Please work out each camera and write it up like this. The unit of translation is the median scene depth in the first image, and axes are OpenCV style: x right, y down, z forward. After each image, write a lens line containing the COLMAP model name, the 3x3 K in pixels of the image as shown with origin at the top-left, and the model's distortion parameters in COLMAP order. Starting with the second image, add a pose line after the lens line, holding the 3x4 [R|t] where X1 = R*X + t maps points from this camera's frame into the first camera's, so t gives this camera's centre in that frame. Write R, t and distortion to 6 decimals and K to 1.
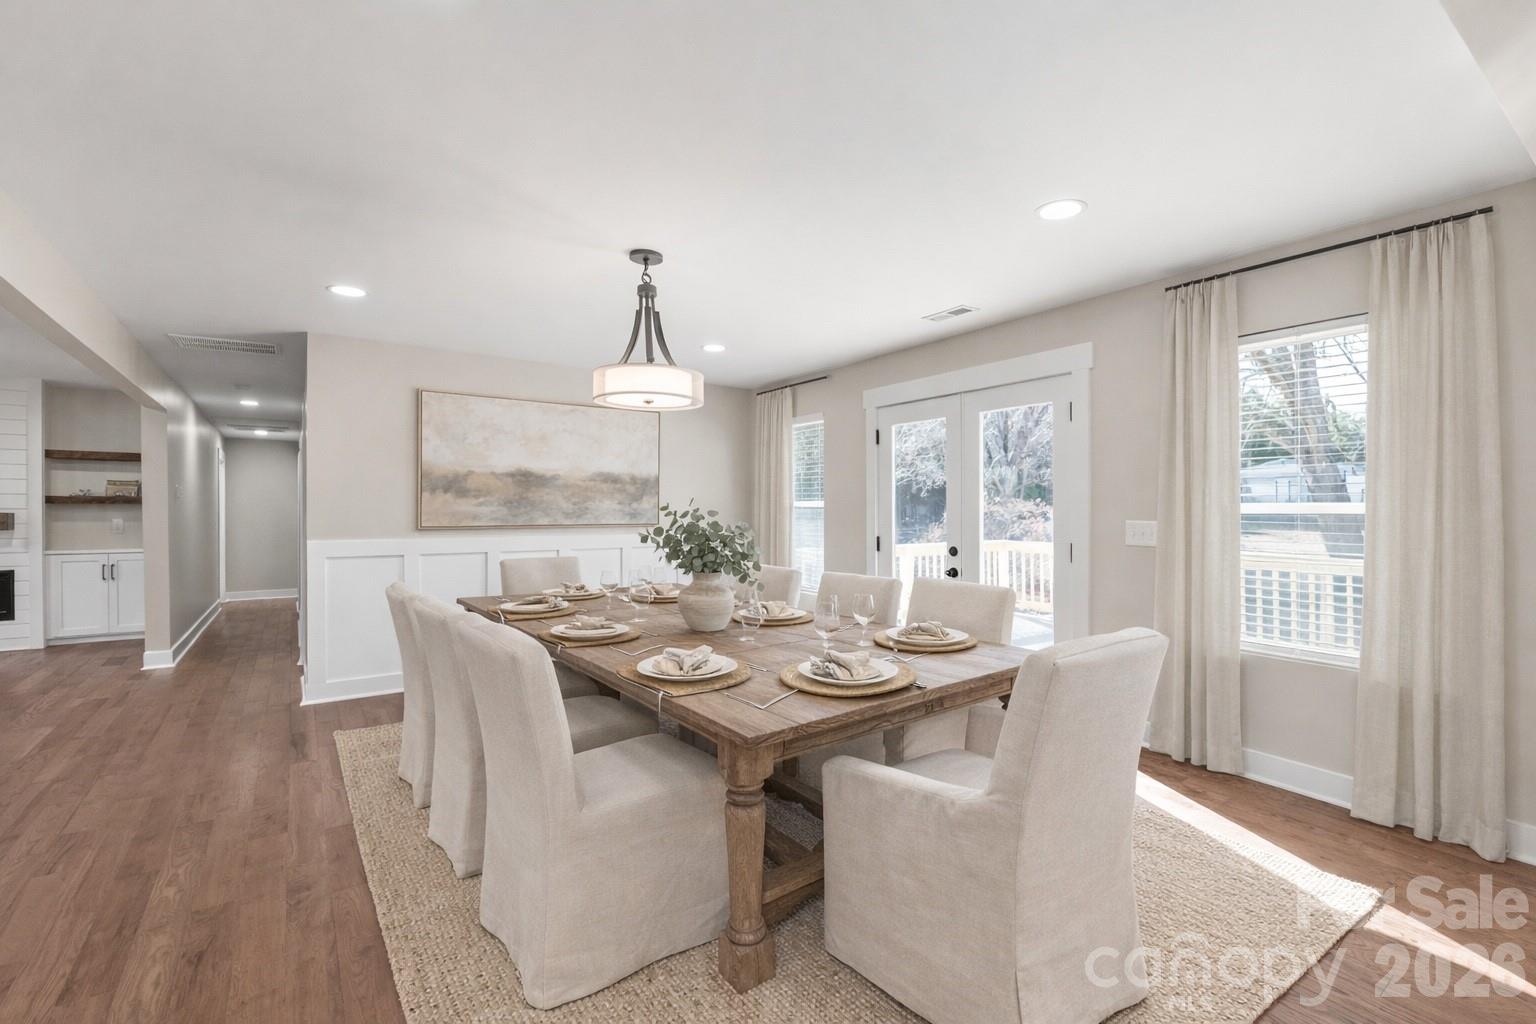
lens RADIAL K [[672.4, 0, 801.4], [0, 672.4, 512.6], [0, 0, 1]] dist [0.059602, 0.000111]
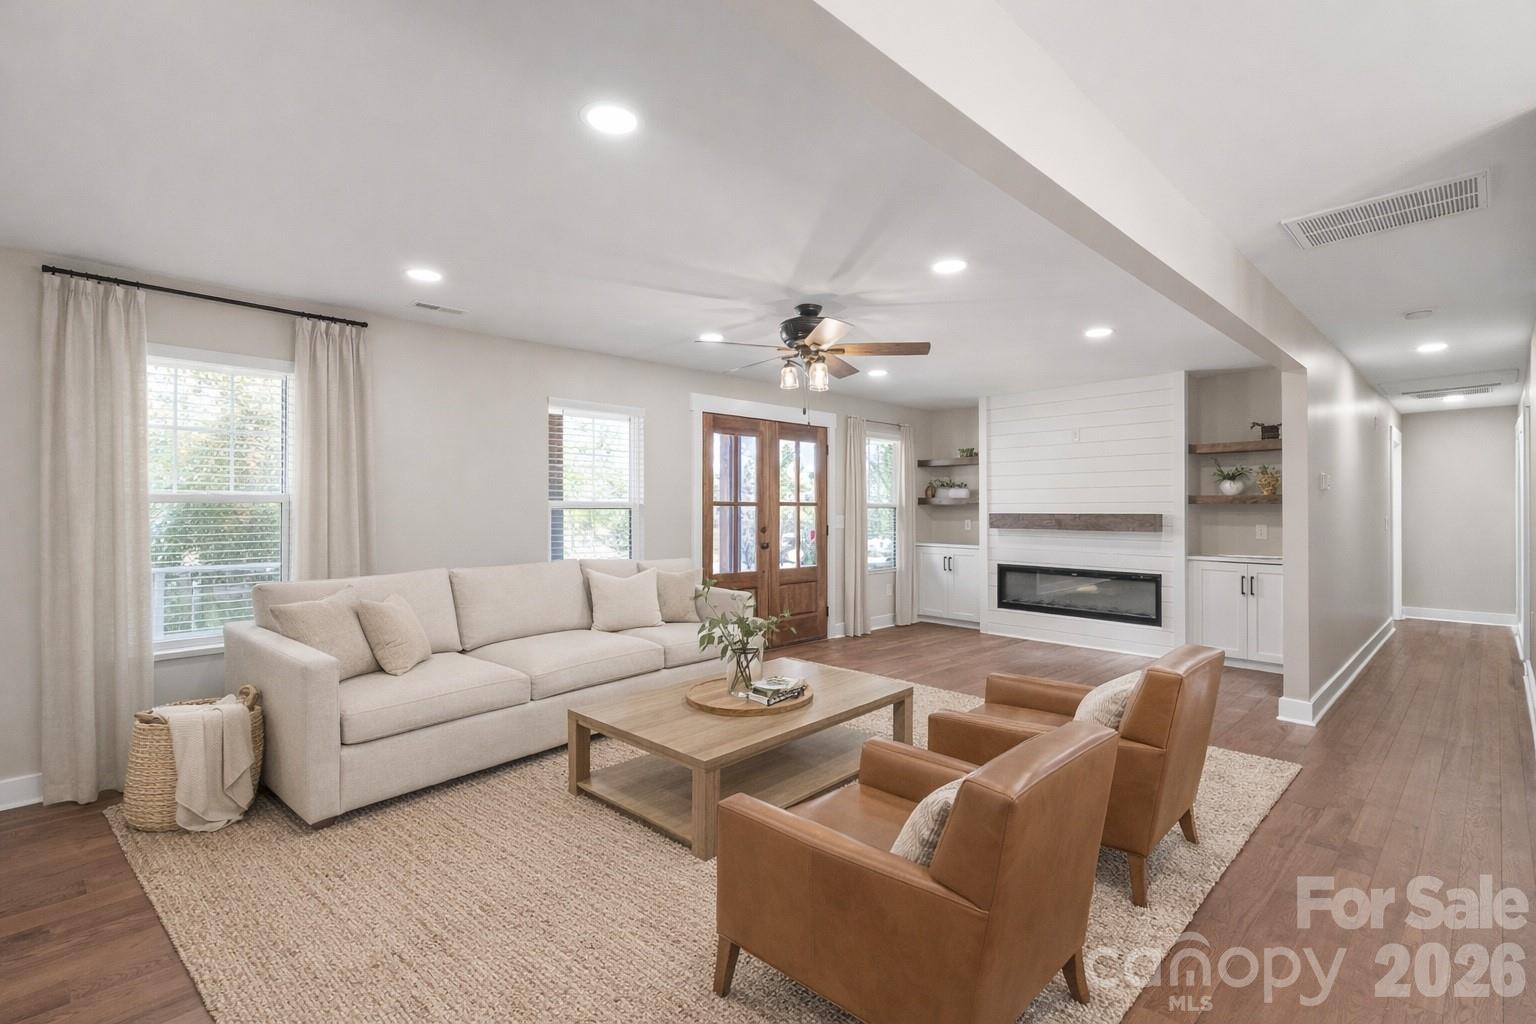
lens RADIAL K [[672.4, 0, 801.4], [0, 672.4, 512.6], [0, 0, 1]] dist [0.059602, 0.000111]
pose [[0.161333, 0.025758, -0.986564, -0.256478], [-0.006070, 0.999666, 0.025107, -0.019401], [0.986881, 0.001938, 0.161435, 0.346308]]
